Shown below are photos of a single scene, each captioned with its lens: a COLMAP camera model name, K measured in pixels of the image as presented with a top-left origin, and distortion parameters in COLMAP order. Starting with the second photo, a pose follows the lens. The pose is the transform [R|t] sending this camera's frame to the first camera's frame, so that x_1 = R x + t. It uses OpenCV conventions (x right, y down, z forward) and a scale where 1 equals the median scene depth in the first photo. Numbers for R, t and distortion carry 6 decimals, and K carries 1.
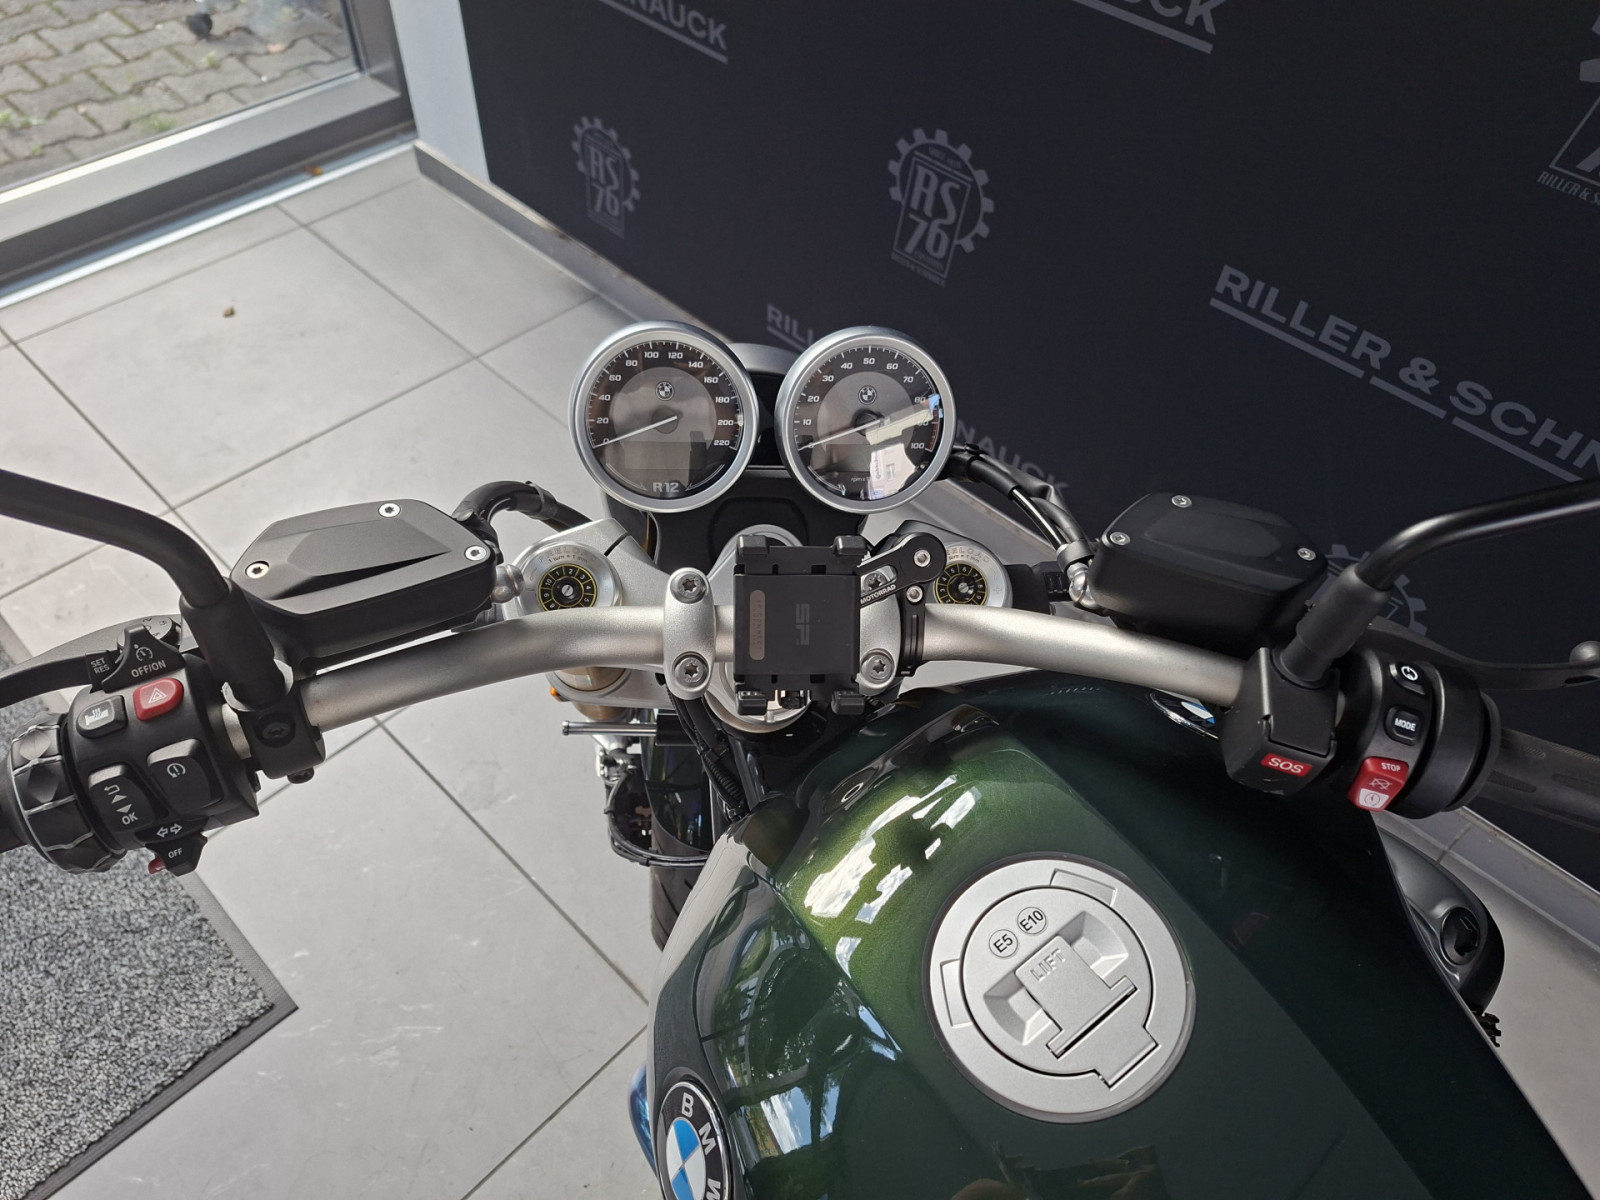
lens RADIAL K [[1136.9, 0, 791.3], [0, 1136.9, 591.9], [0, 0, 1]] dist [0.090956, -0.110049]
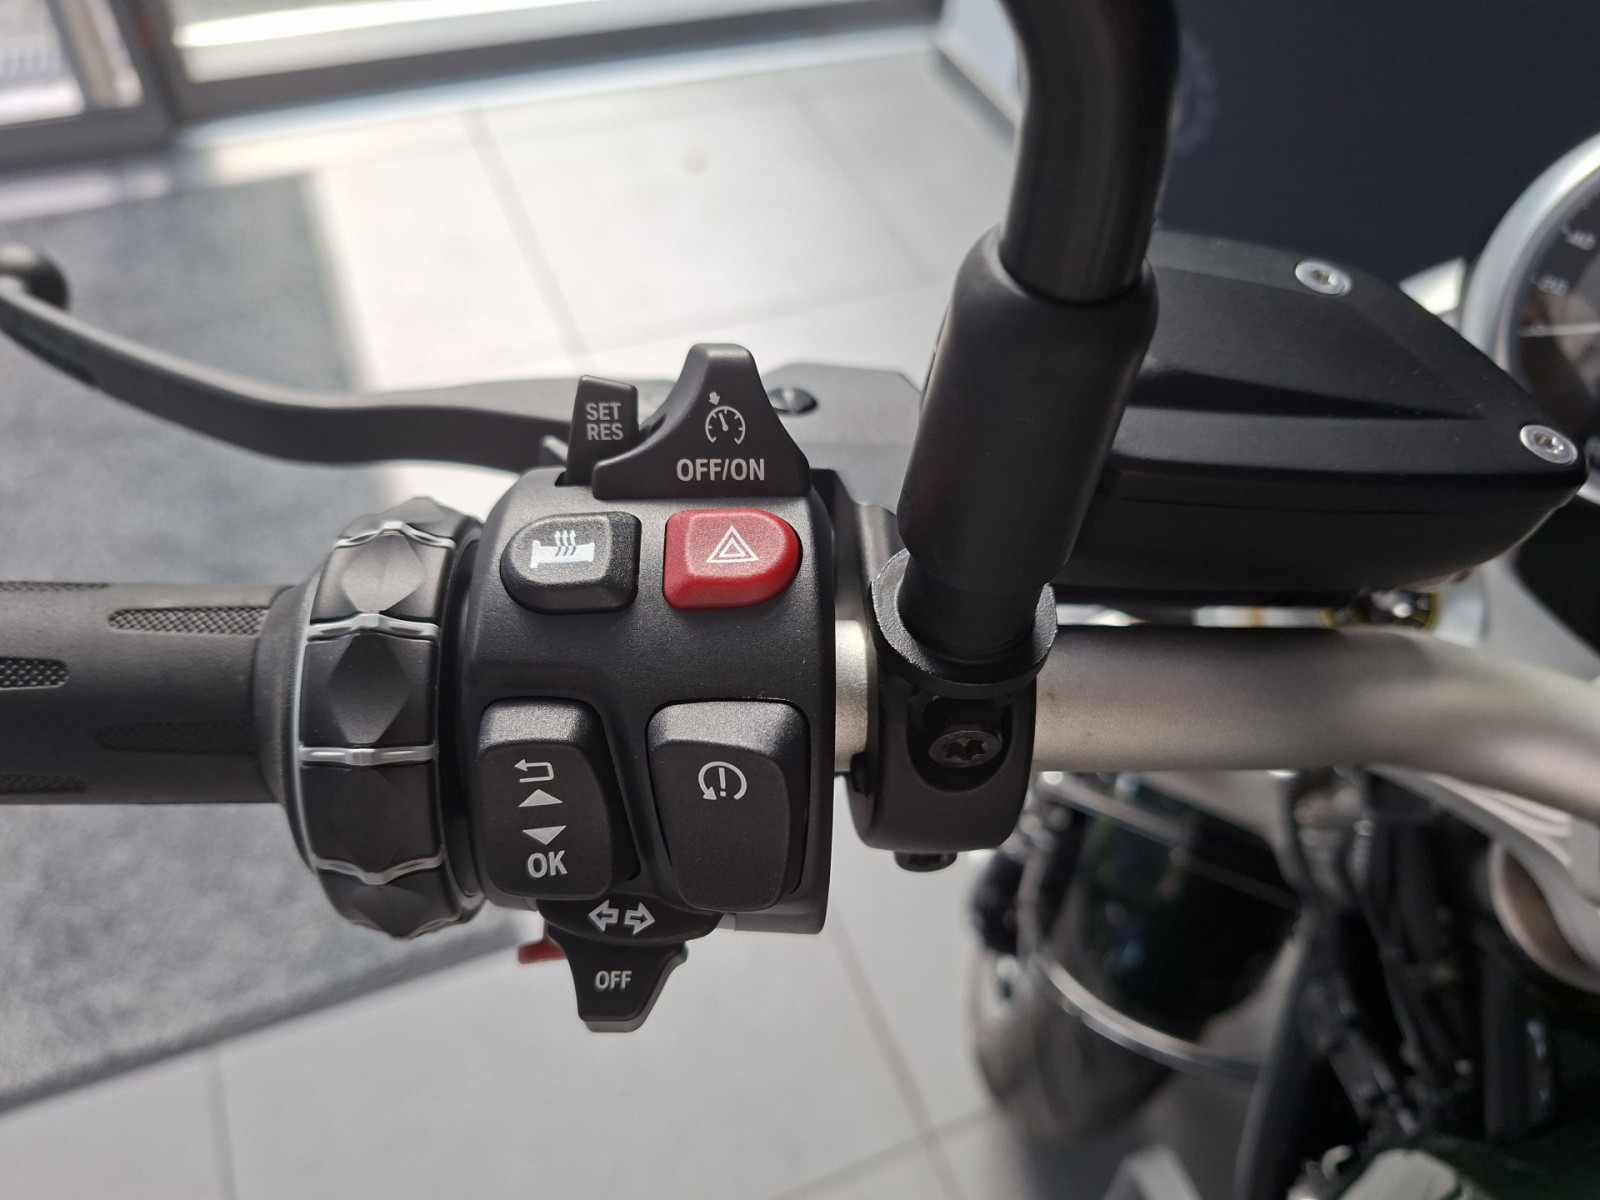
lens RADIAL K [[1136.9, 0, 791.3], [0, 1136.9, 591.9], [0, 0, 1]] dist [0.090956, -0.110049]
pose [[0.917630, 0.322581, -0.232156, -0.450945], [-0.323825, 0.945512, 0.033823, 0.084412], [0.230417, 0.044141, 0.972090, 0.681213]]
